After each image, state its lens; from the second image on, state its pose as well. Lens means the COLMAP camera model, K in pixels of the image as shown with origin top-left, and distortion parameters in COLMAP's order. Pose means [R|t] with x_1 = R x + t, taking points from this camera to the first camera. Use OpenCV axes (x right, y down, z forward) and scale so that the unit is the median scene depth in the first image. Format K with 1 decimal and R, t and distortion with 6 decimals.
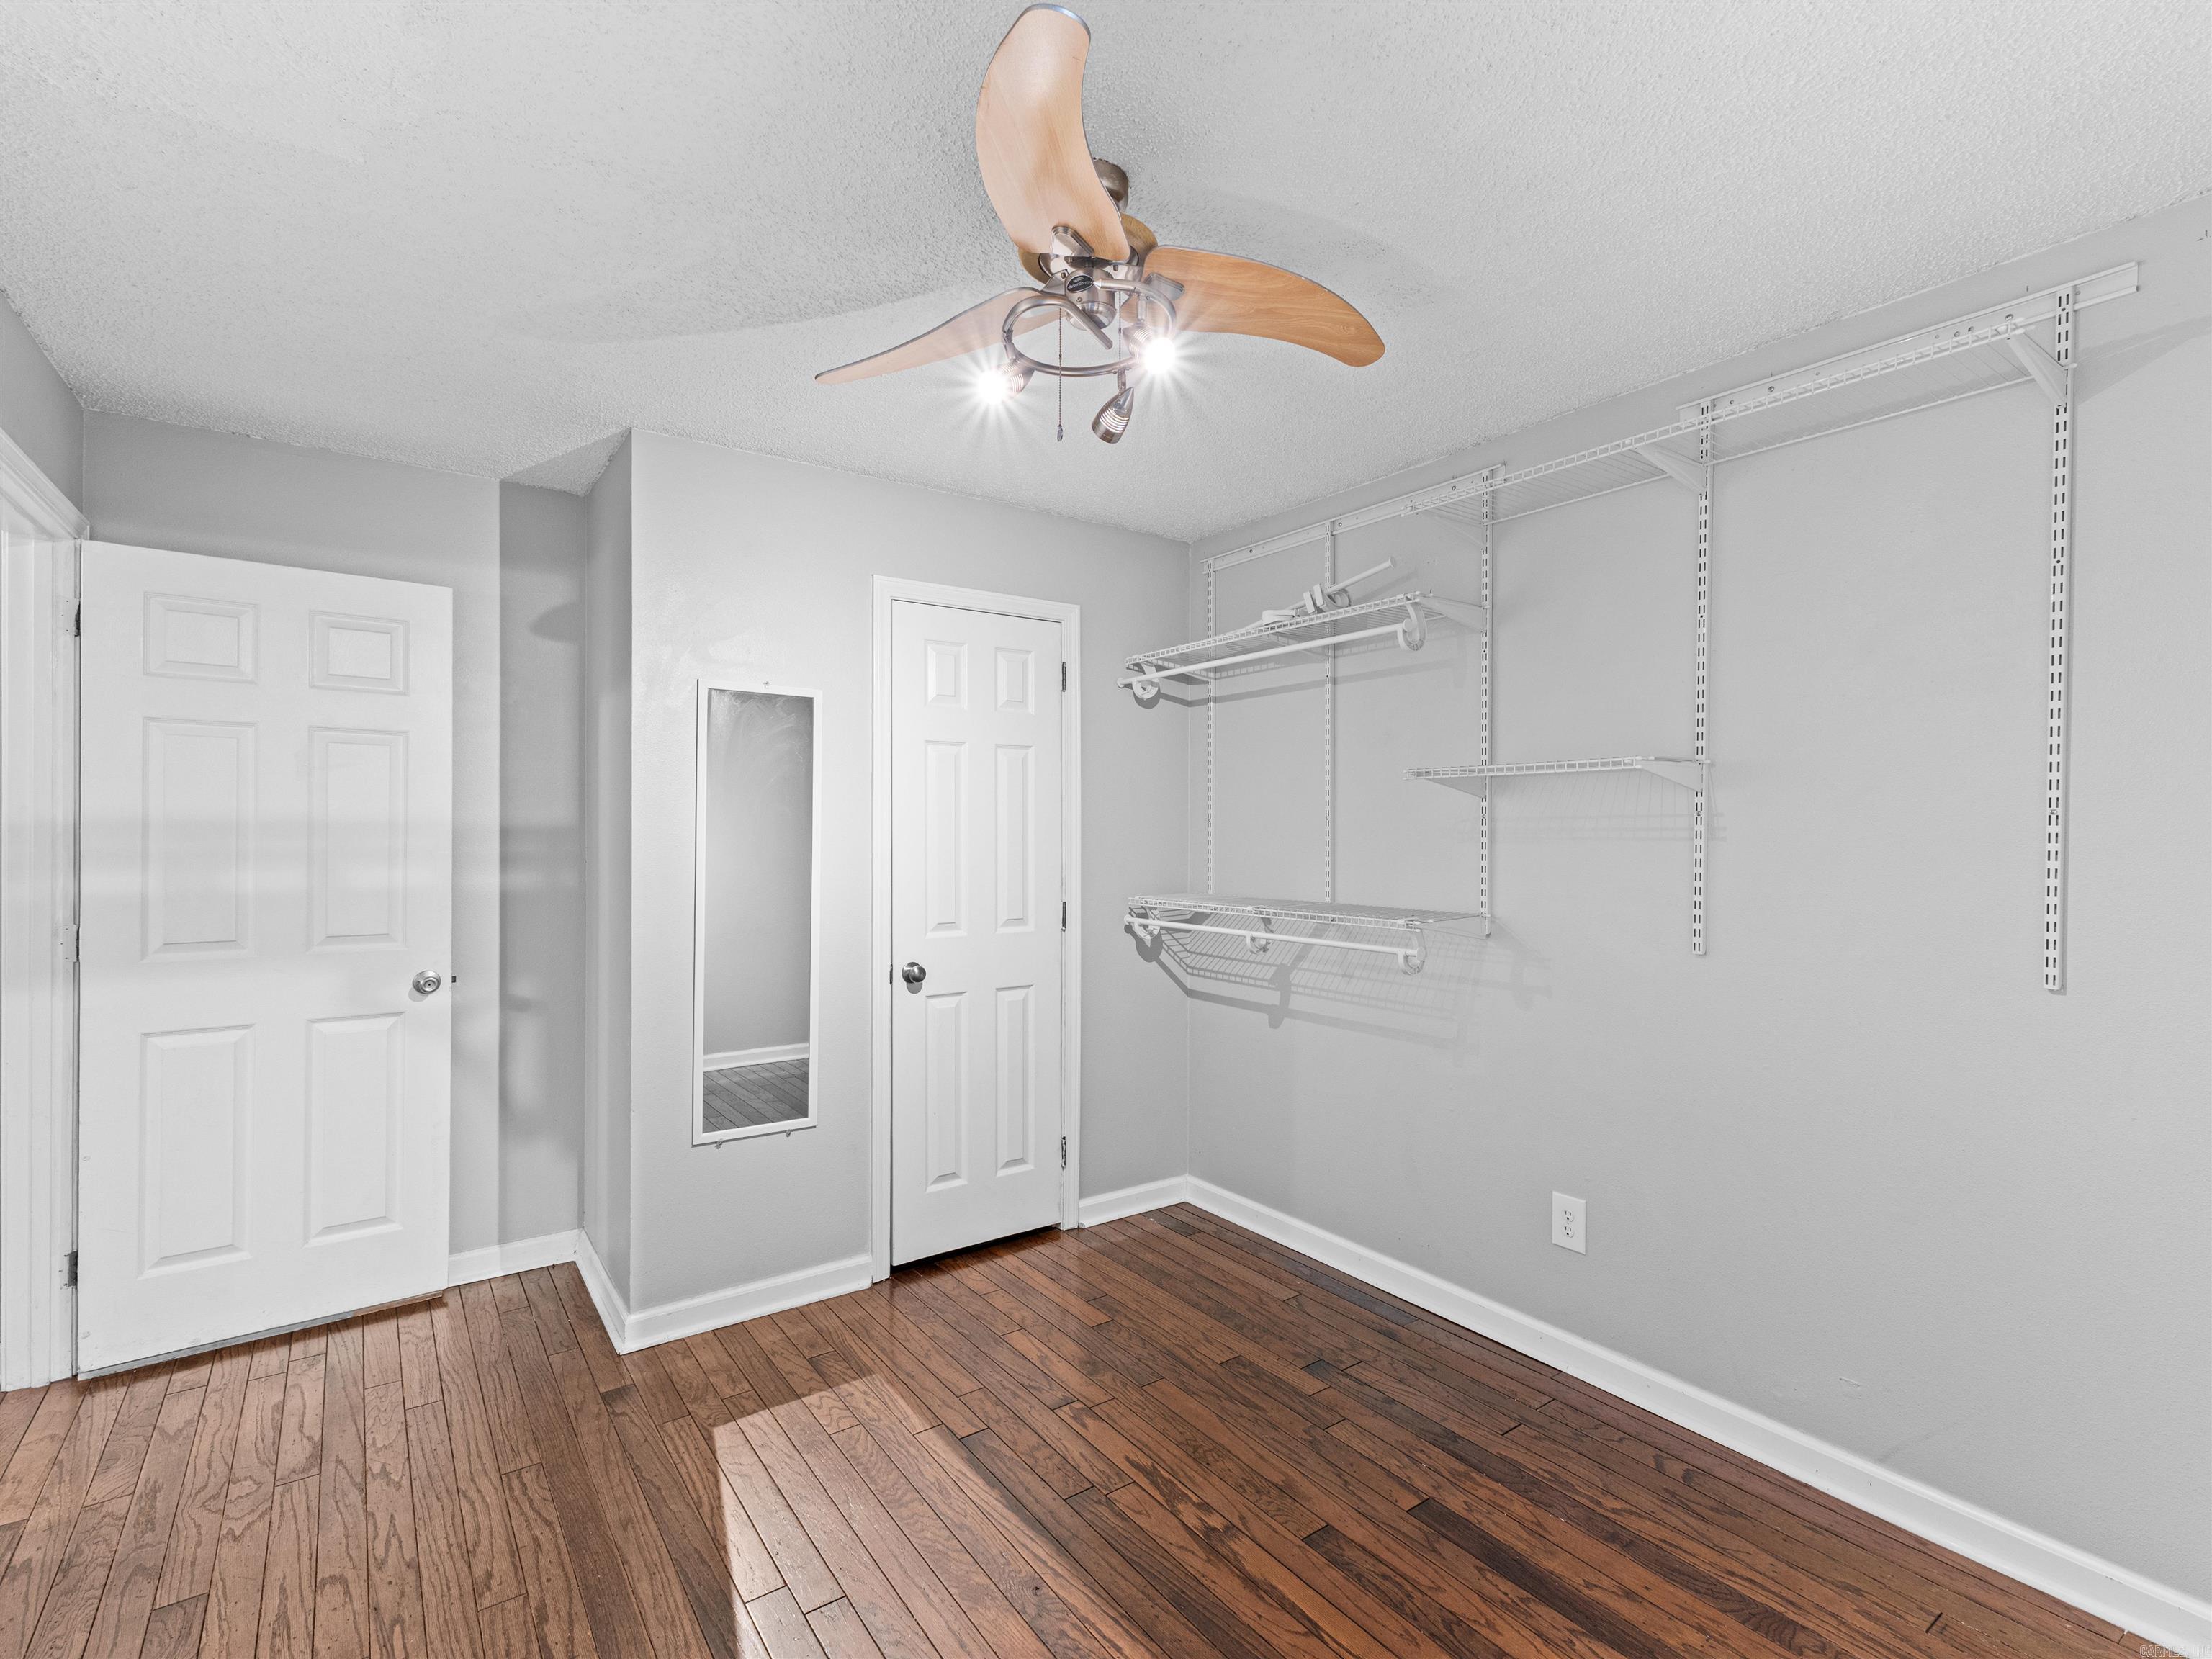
lens RADIAL K [[1049.0, 0, 1111.9], [0, 1049.0, 841.1], [0, 0, 1]] dist [0.010131, -0.002104]
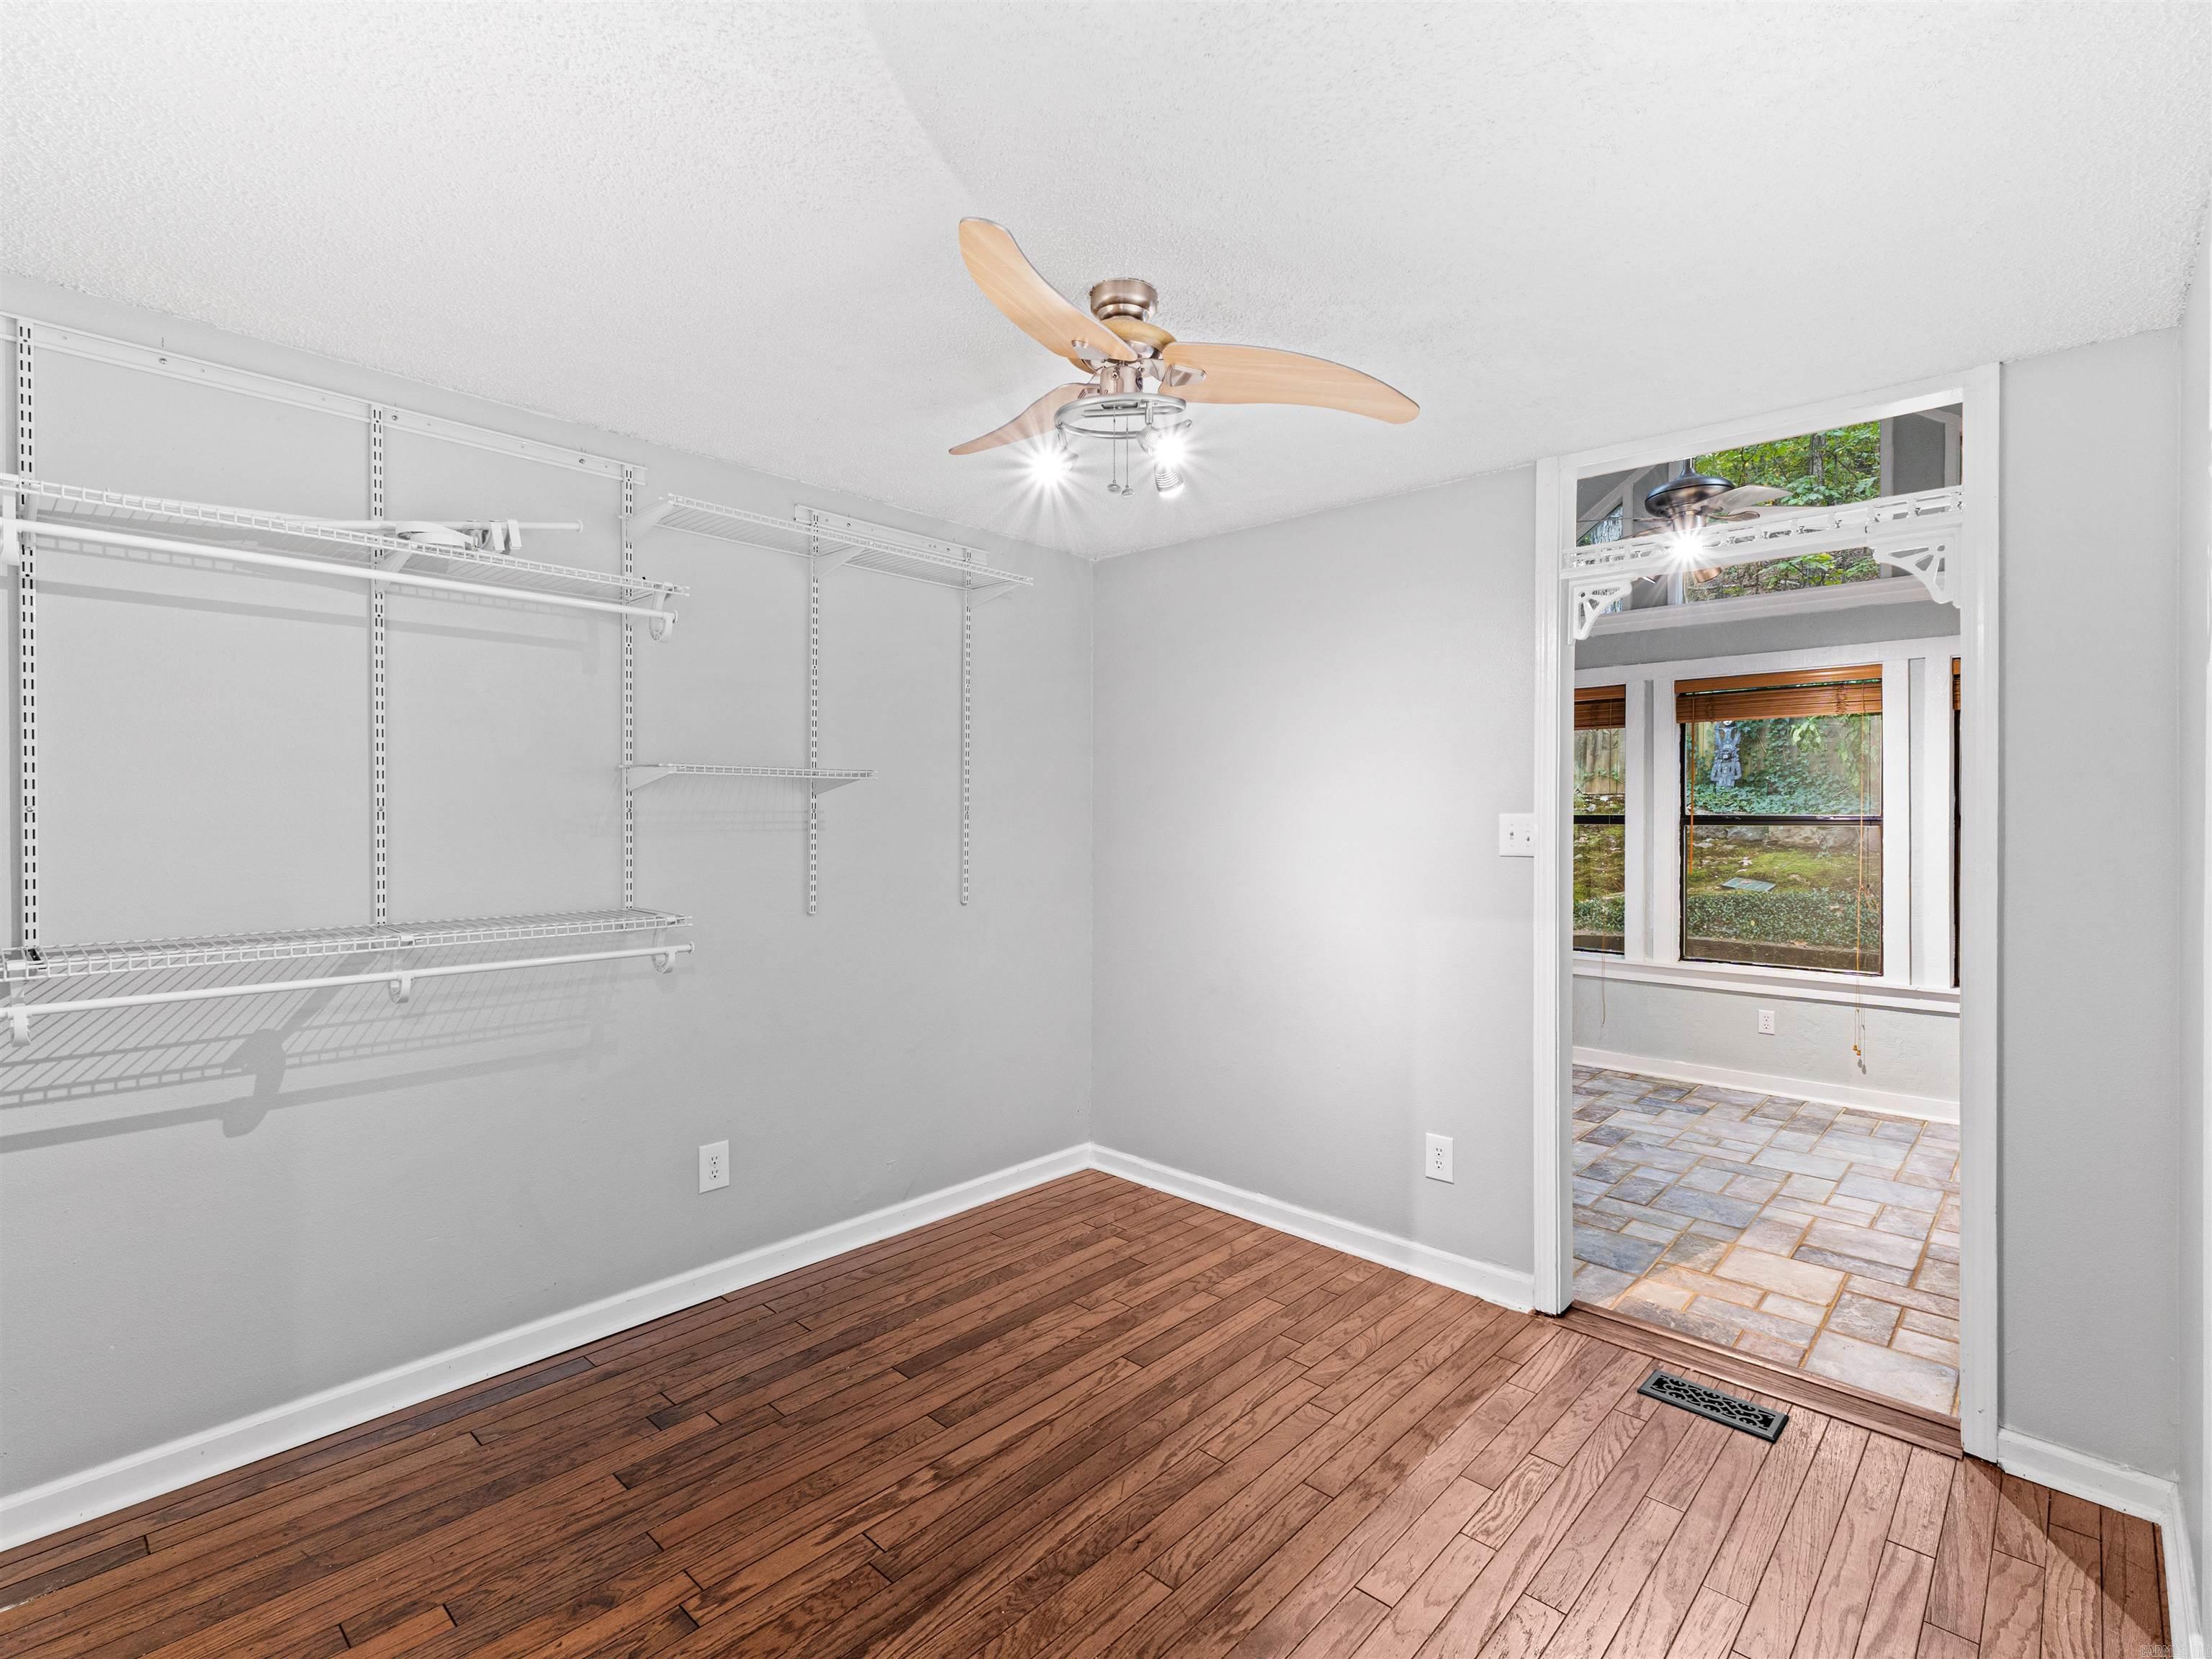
lens RADIAL K [[1049.0, 0, 1109.8], [0, 1049.0, 818.5], [0, 0, 1]] dist [0.010131, -0.002104]
pose [[-0.204811, -0.002930, 0.978797, -0.838301], [0.006660, 0.999968, 0.004387, -0.019991], [-0.978779, 0.007418, -0.204785, 0.877907]]
